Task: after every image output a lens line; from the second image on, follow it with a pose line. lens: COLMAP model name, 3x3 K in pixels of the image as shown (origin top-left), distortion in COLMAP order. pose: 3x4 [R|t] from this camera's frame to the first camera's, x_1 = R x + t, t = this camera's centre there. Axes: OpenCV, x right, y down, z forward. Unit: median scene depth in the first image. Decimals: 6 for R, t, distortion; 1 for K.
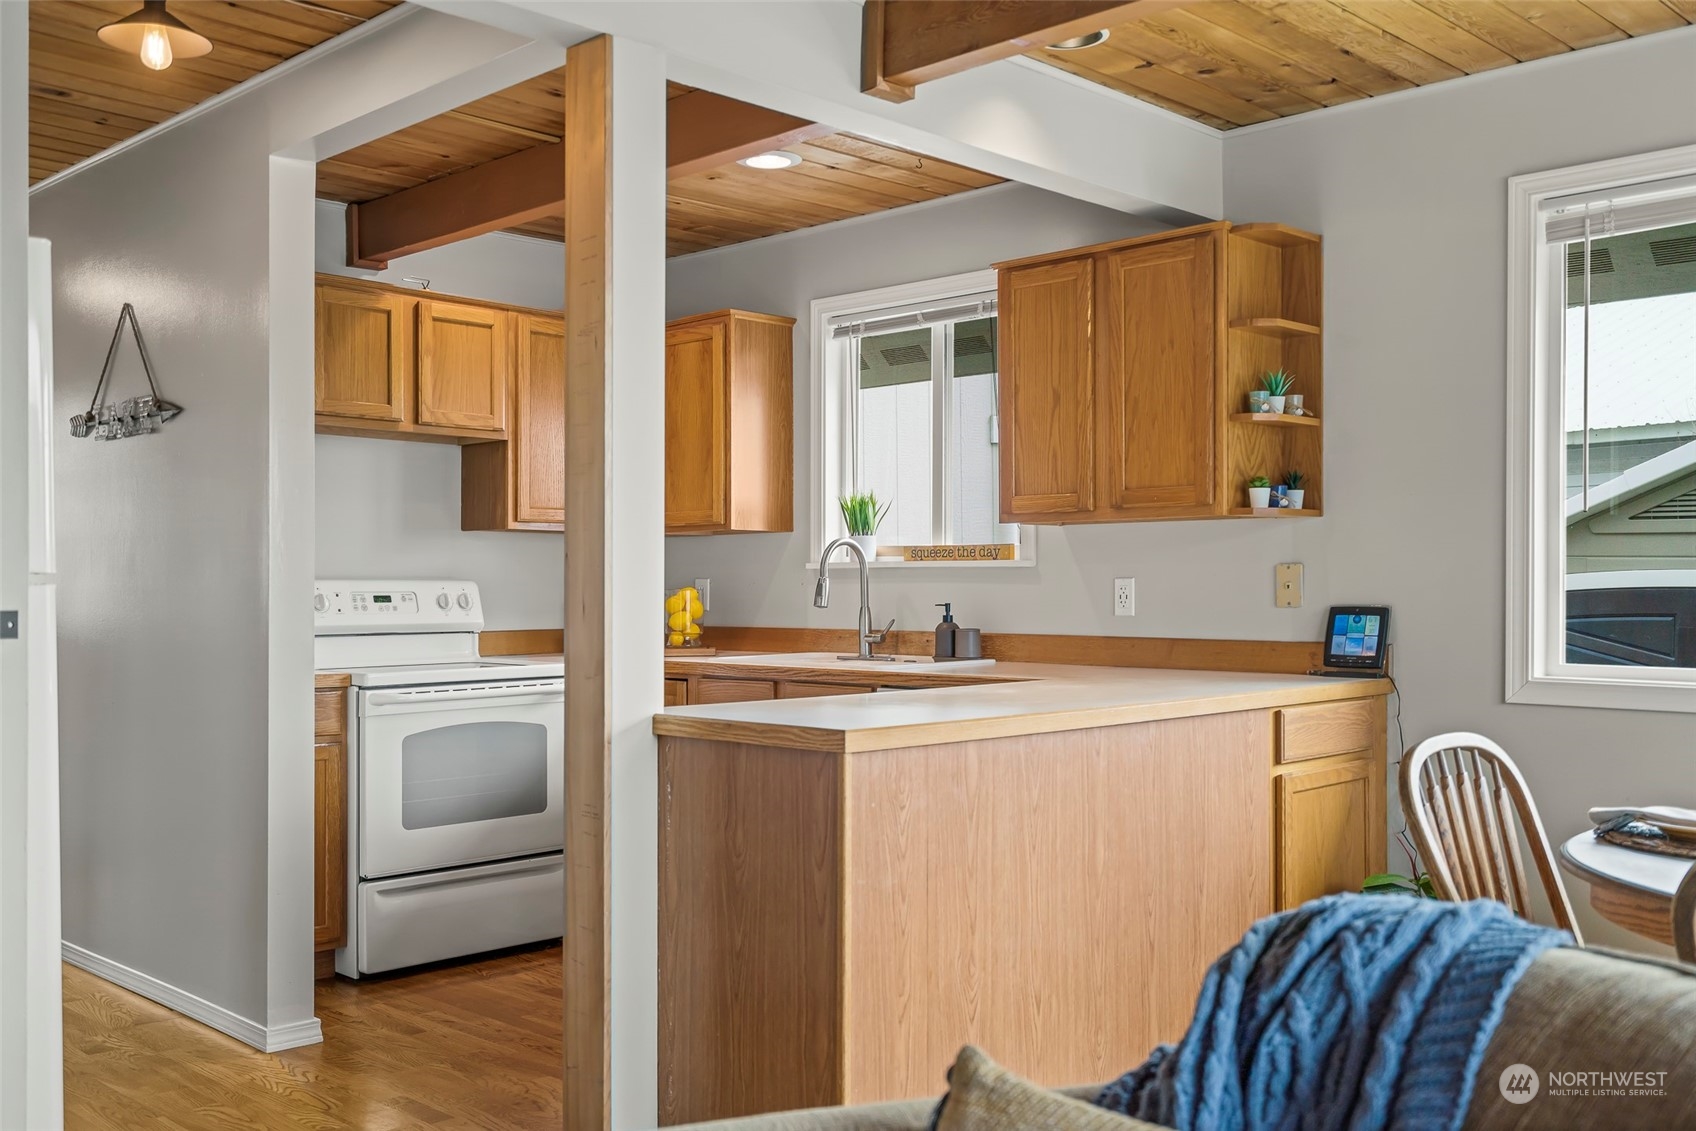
lens RADIAL K [[1611.8, 0, 848.0], [0, 1611.8, 565.5], [0, 0, 1]] dist [0.007167, -0.000309]
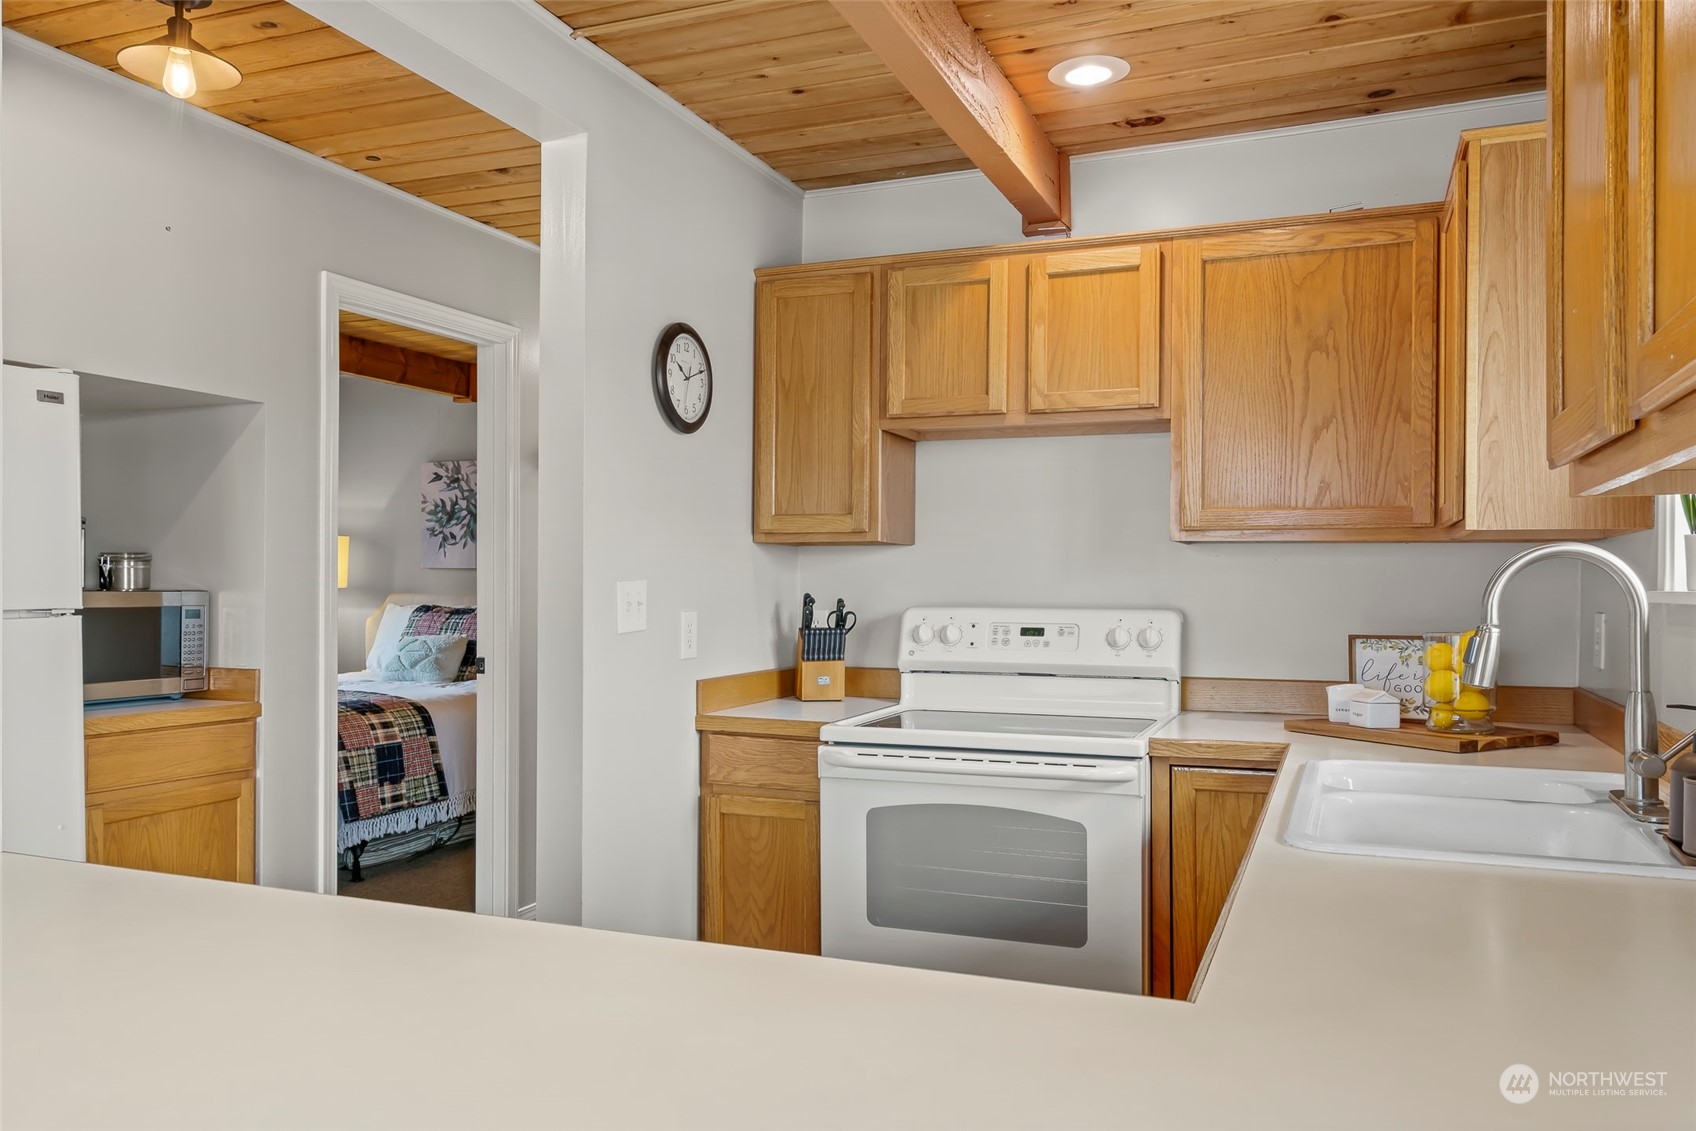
lens RADIAL K [[1216.0, 0, 808.1], [0, 1216.0, 569.5], [0, 0, 1]] dist [0.033624, 0.000883]
pose [[0.384840, -0.007991, -0.922949, 0.236630], [0.007020, 0.999959, -0.005731, -0.008120], [0.922957, -0.004274, 0.384880, 0.649666]]
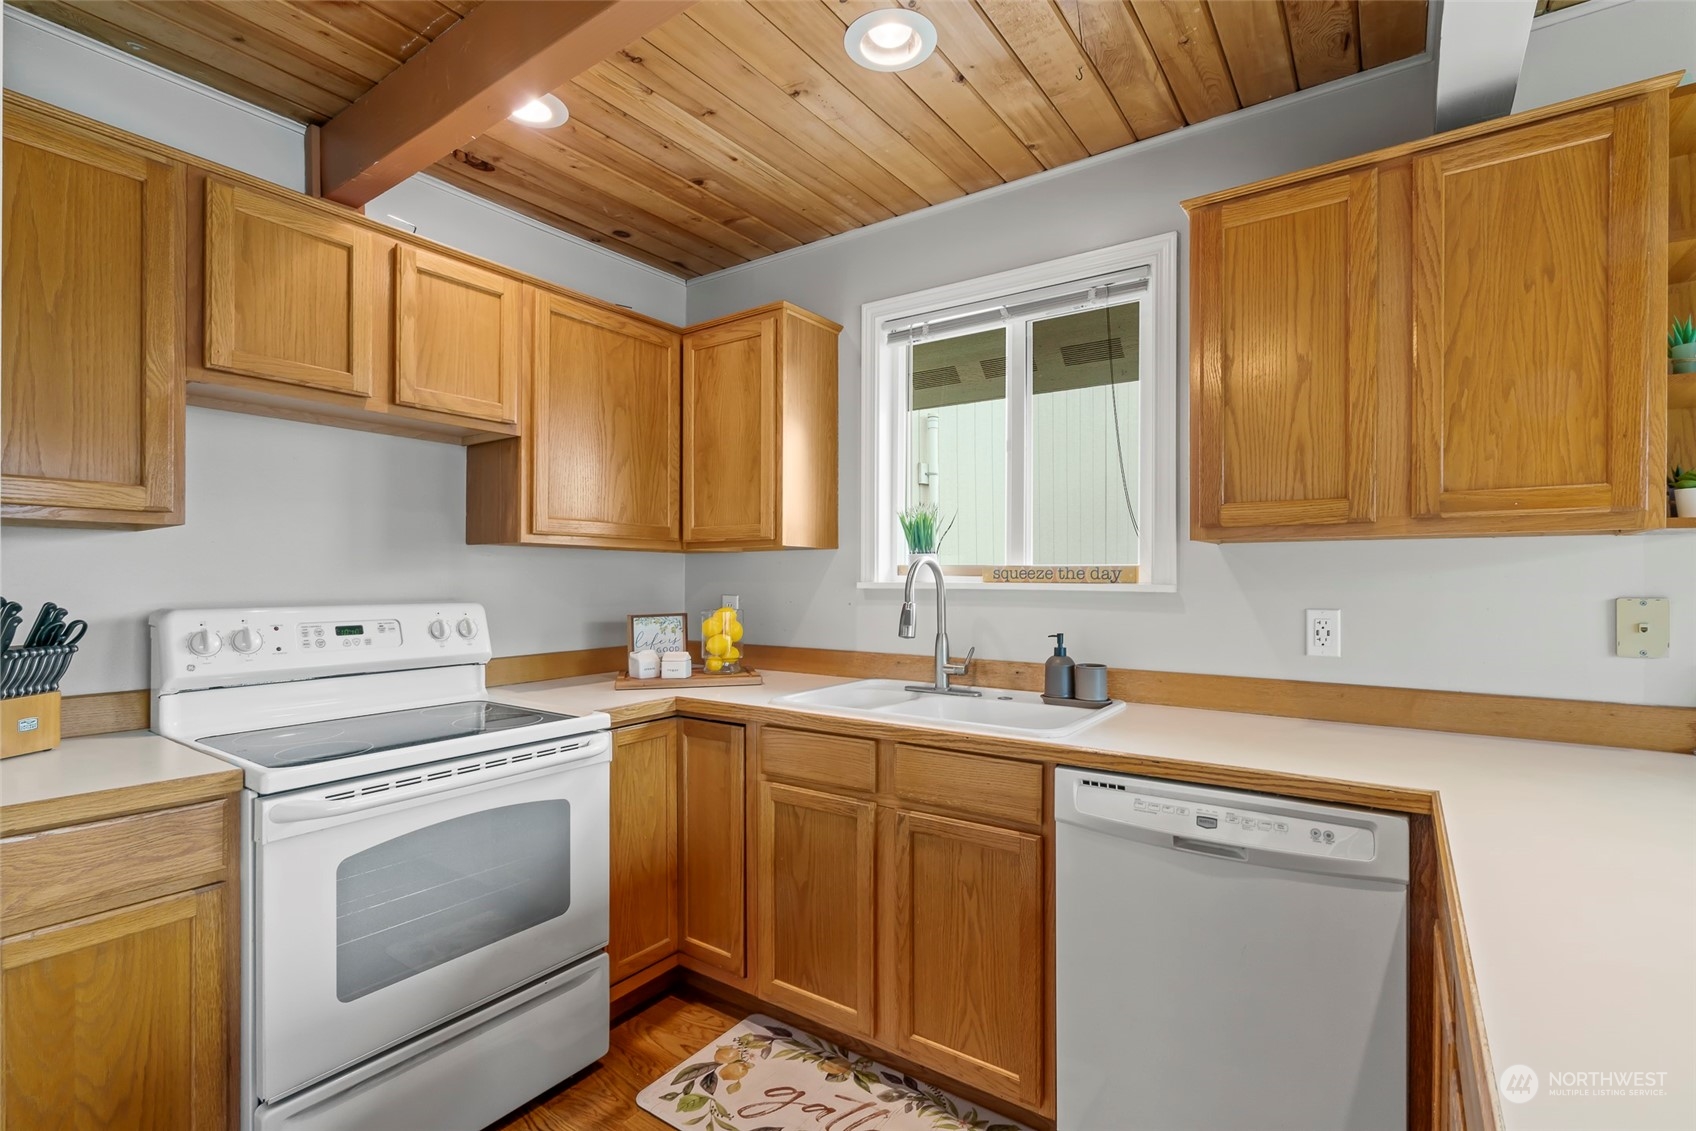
lens RADIAL K [[794.3, 0, 855.0], [0, 794.3, 571.2], [0, 0, 1]] dist [-0.000546, 0.000051]
pose [[0.985520, 0.004077, 0.169510, -0.111699], [-0.004922, 0.999977, 0.004563, -0.010688], [-0.169488, -0.005331, 0.985518, 0.573987]]
